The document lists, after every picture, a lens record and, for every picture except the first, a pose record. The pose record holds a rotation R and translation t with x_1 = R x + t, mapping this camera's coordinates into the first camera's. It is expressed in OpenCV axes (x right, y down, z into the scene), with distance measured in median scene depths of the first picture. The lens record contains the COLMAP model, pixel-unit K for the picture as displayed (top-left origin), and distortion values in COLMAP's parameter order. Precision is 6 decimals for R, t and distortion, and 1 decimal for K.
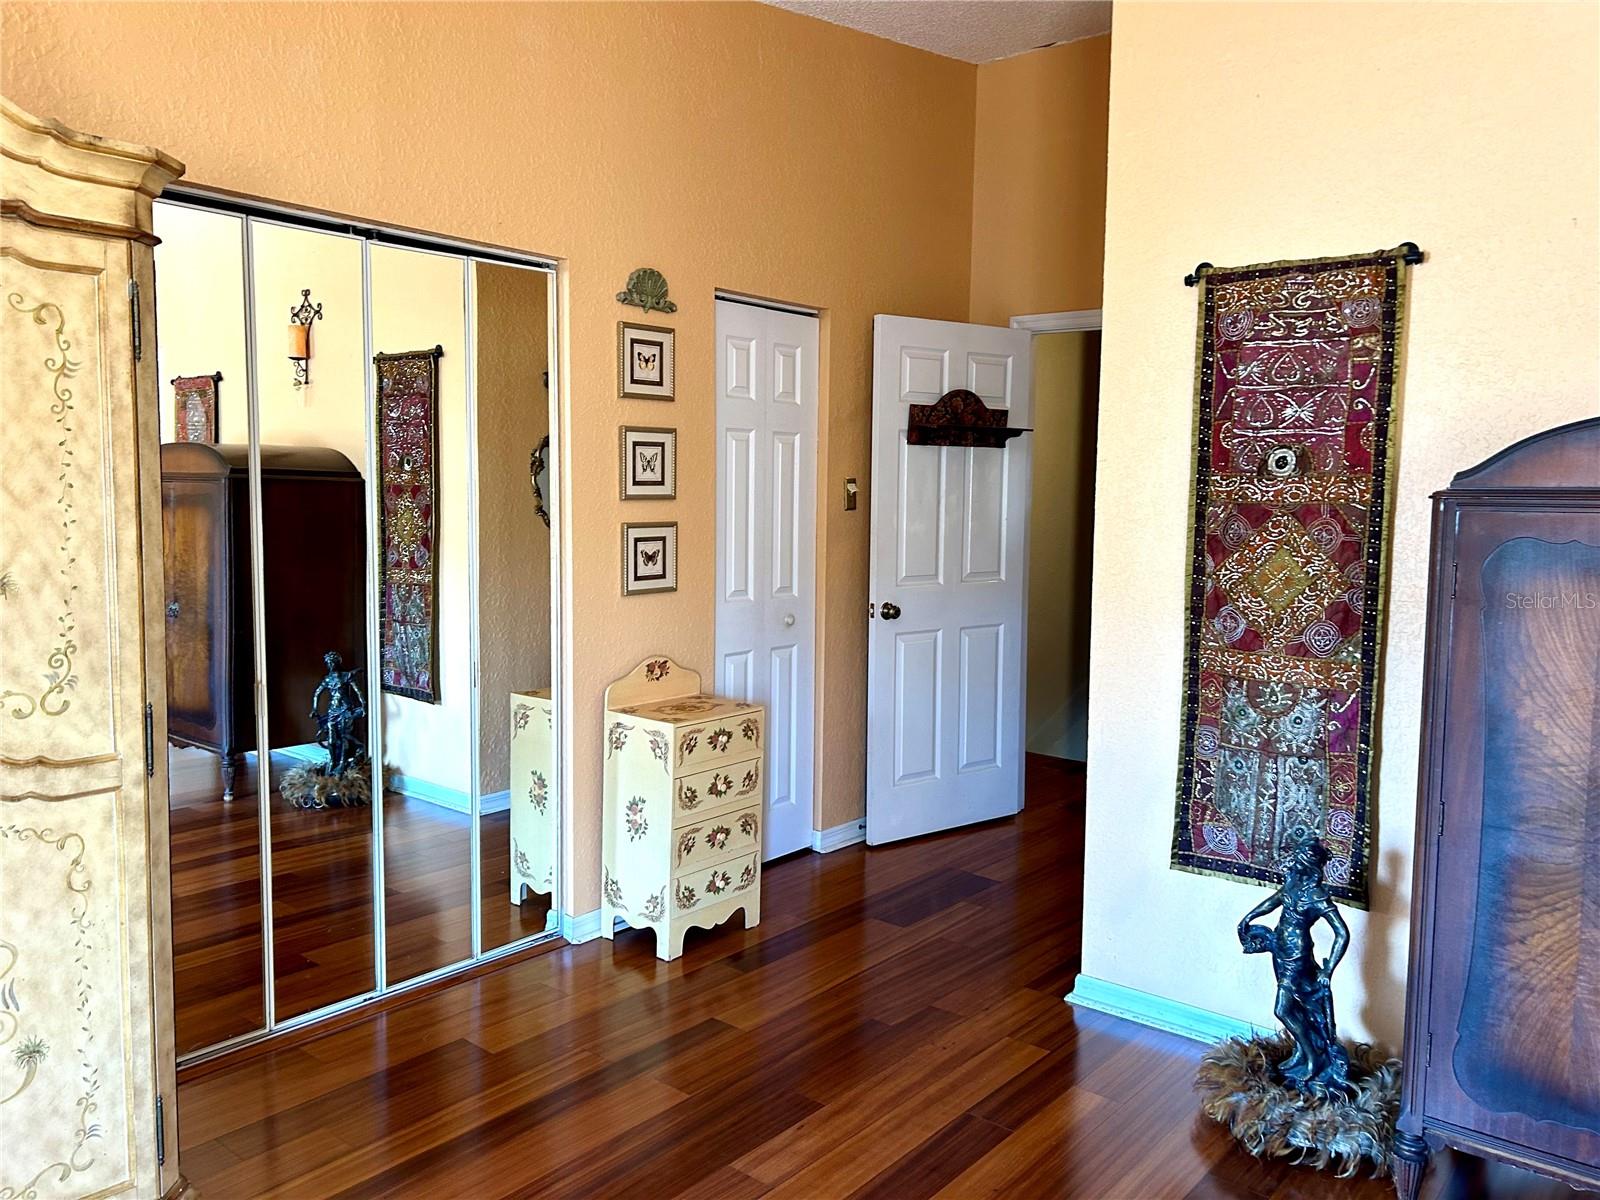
lens RADIAL K [[1210.4, 0, 813.6], [0, 1210.4, 574.1], [0, 0, 1]] dist [0.036789, -0.030130]
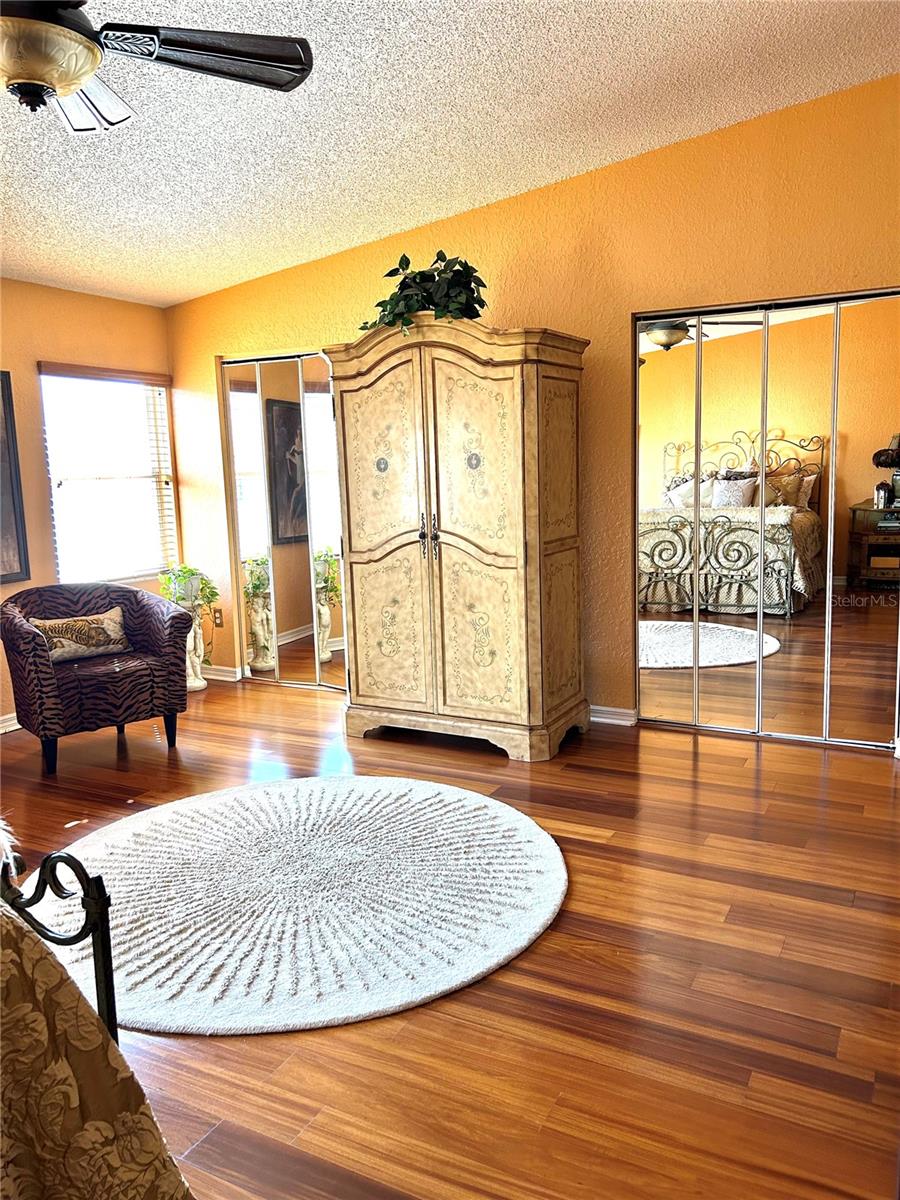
lens RADIAL K [[907.8, 0, 450.7], [0, 907.8, 600.6], [0, 0, 1]] dist [0.036789, -0.030130]
pose [[0.187882, 0.123822, -0.974355, 1.435970], [-0.044389, 0.992079, 0.117515, 0.014579], [0.981188, 0.021172, 0.191890, 0.476665]]
